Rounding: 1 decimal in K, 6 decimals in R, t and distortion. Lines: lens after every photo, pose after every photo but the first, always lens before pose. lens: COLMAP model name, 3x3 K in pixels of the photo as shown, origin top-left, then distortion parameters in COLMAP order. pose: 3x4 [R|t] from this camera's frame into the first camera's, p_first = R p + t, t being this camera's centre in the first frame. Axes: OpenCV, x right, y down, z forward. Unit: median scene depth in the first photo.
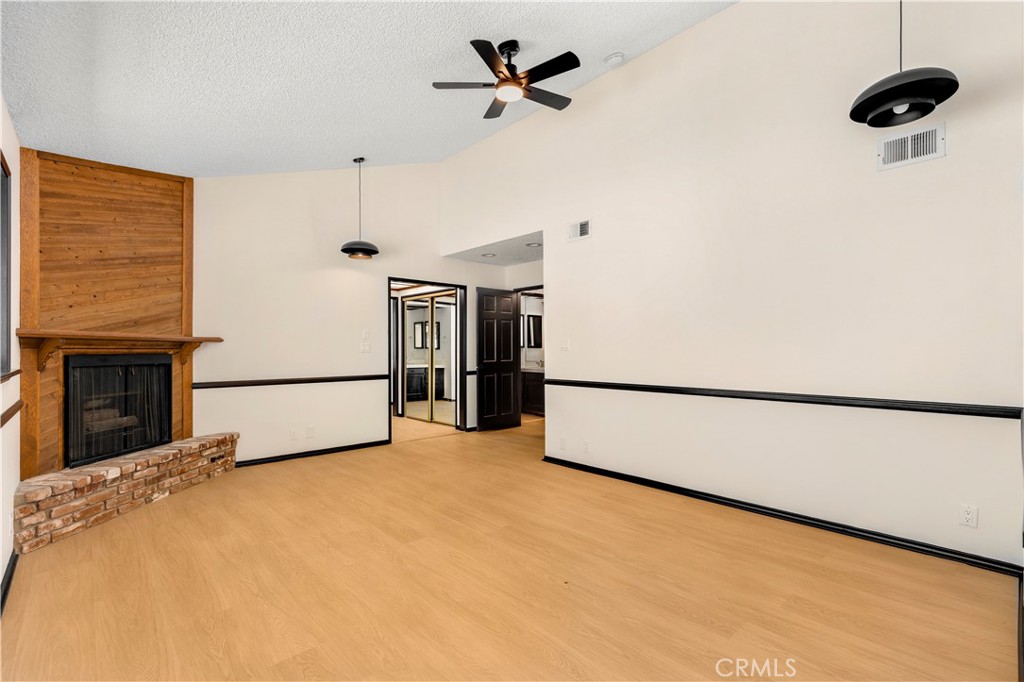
lens RADIAL K [[461.7, 0, 514.2], [0, 461.7, 351.4], [0, 0, 1]] dist [0.011753, -0.002192]
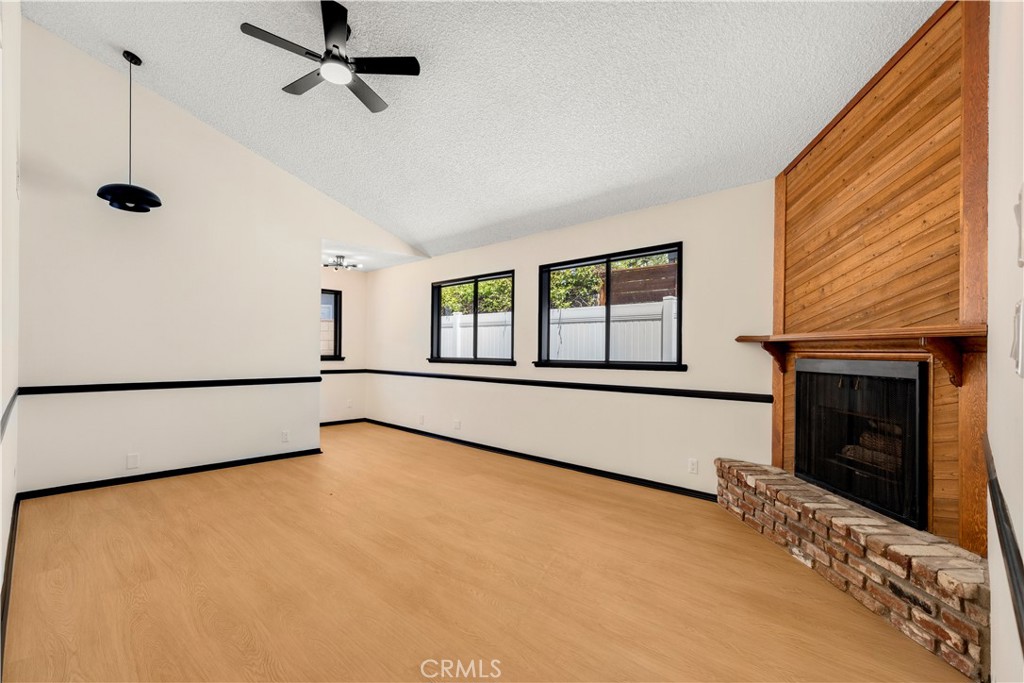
lens RADIAL K [[461.7, 0, 507.4], [0, 461.7, 342.6], [0, 0, 1]] dist [0.011753, -0.002192]
pose [[-0.999030, -0.006278, -0.043590, -0.324801], [-0.005707, 0.999896, -0.013218, -0.009220], [0.043669, -0.012956, -0.998962, 2.002283]]
